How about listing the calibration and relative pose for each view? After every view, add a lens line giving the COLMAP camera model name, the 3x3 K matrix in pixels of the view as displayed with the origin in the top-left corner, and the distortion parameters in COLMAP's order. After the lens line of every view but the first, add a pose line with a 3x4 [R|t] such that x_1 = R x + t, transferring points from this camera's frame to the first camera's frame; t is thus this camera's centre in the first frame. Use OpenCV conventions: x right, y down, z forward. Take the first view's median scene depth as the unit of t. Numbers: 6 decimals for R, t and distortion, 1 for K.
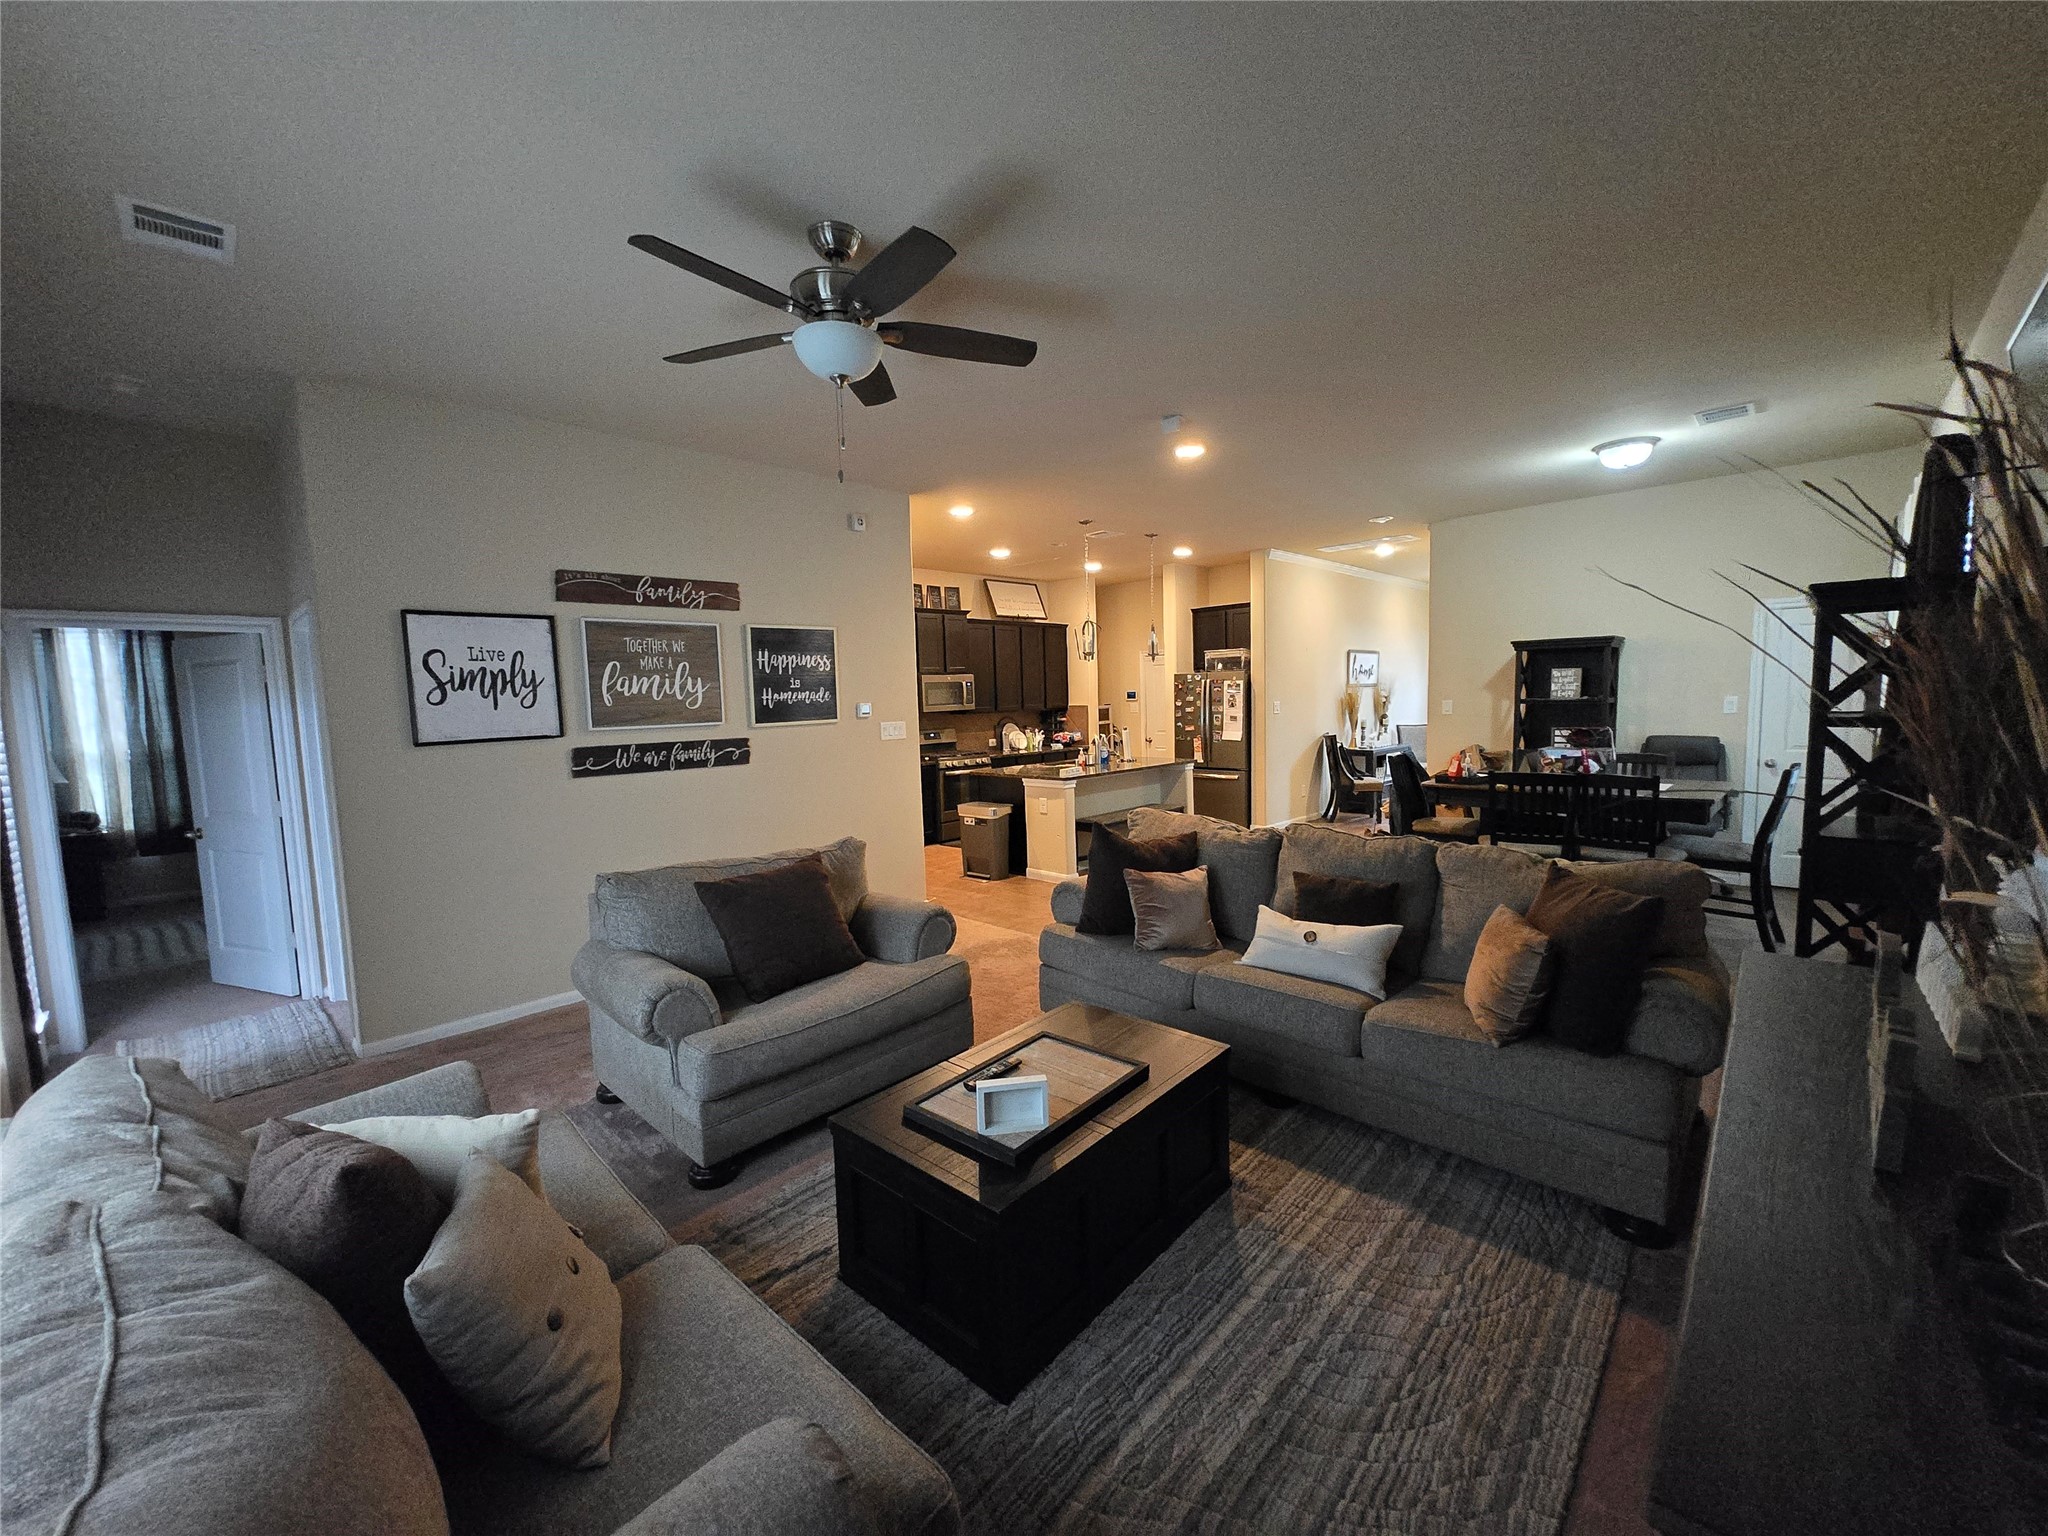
lens RADIAL K [[796.4, 0, 1016.1], [0, 796.4, 769.0], [0, 0, 1]] dist [-0.002213, 0.000073]
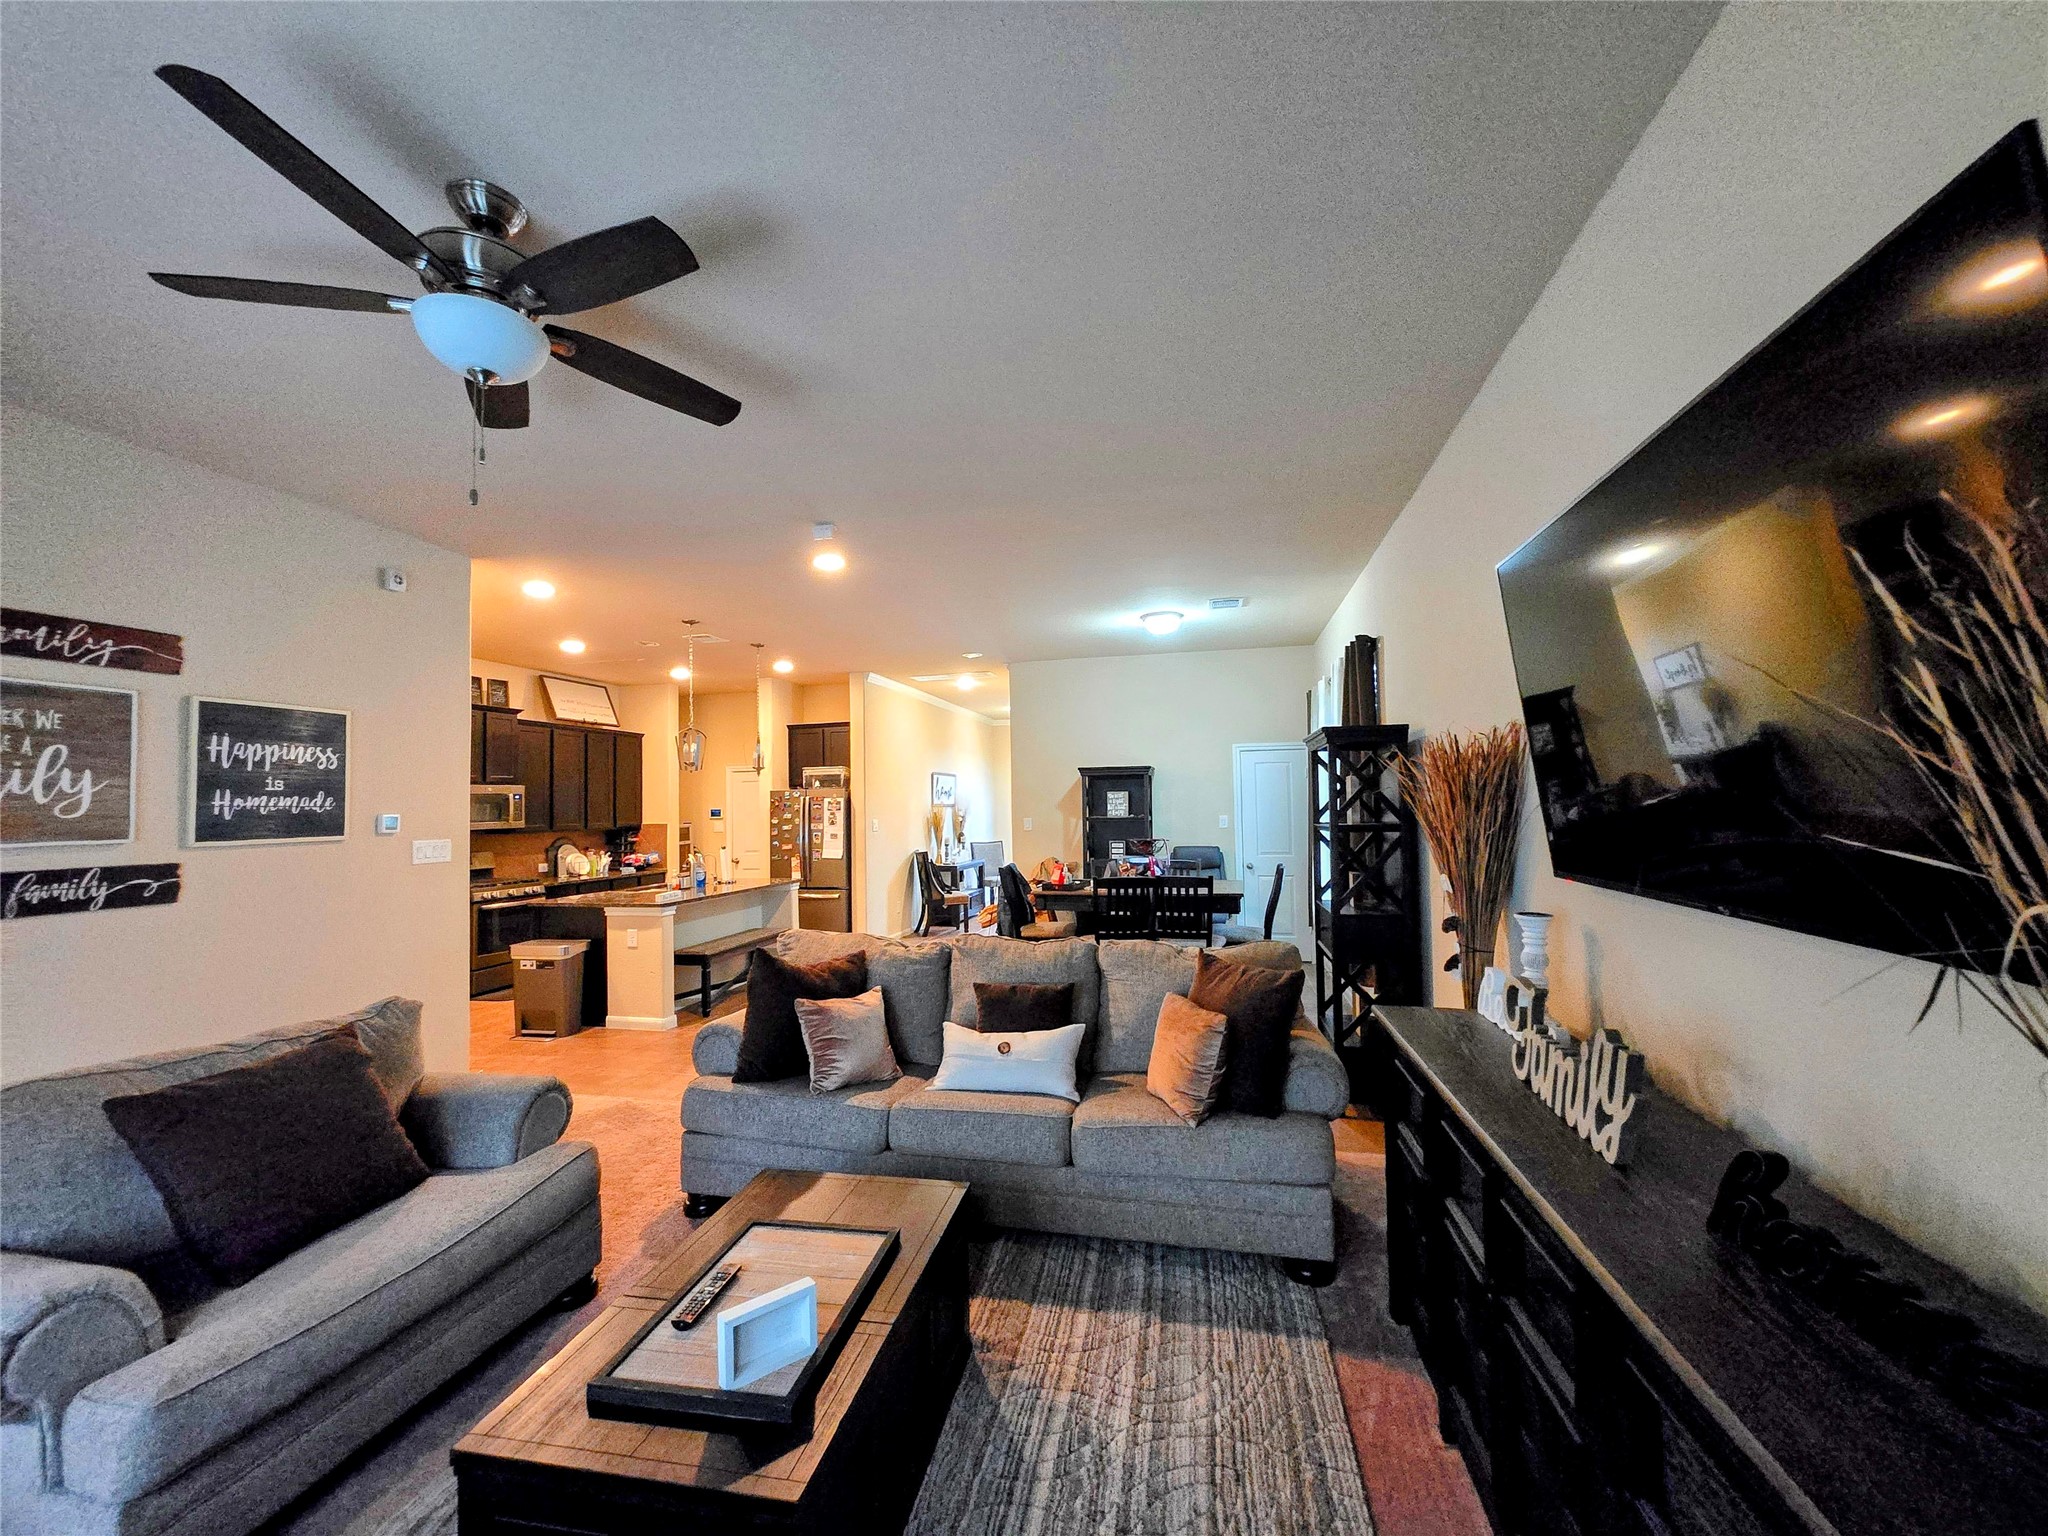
lens RADIAL K [[796.4, 0, 1011.4], [0, 796.4, 781.6], [0, 0, 1]] dist [-0.002213, 0.000073]
pose [[0.858376, 0.029470, 0.512175, -0.090630], [0.041308, 0.991137, -0.126260, 0.006252], [-0.511356, 0.129535, 0.849550, 0.080403]]
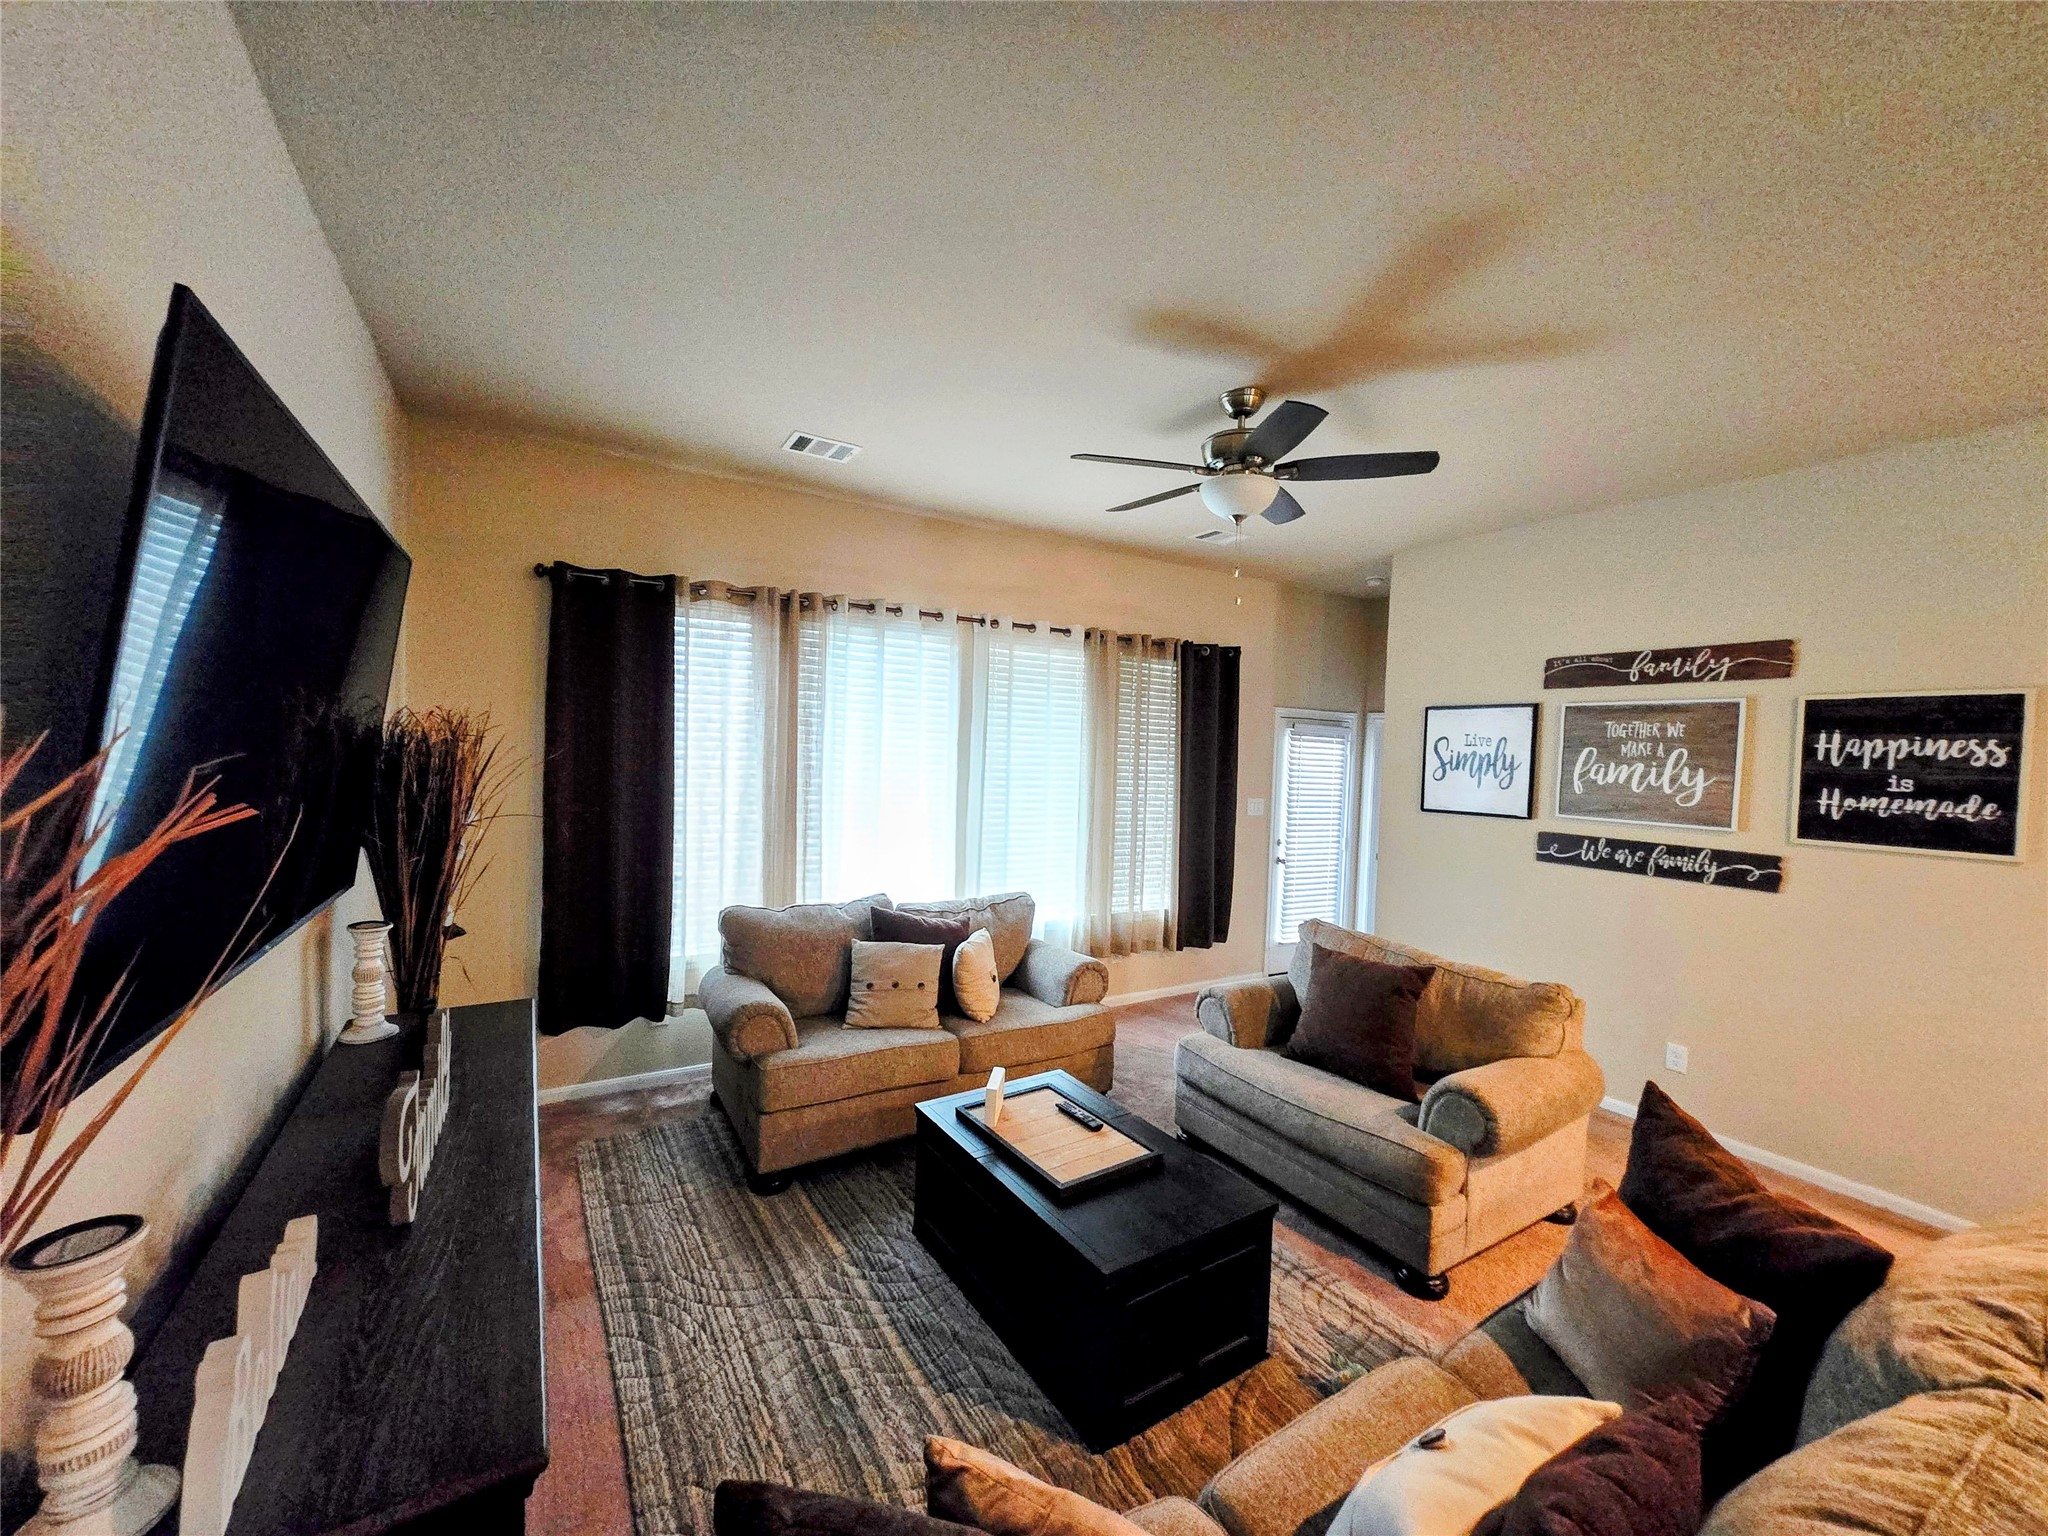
lens RADIAL K [[796.4, 0, 1034.1], [0, 796.4, 775.0], [0, 0, 1]] dist [-0.002213, 0.000073]
pose [[-0.234014, 0.053507, -0.970760, 0.547762], [-0.117414, 0.989621, 0.082851, -0.100705], [0.965117, 0.133369, -0.225303, 0.567093]]
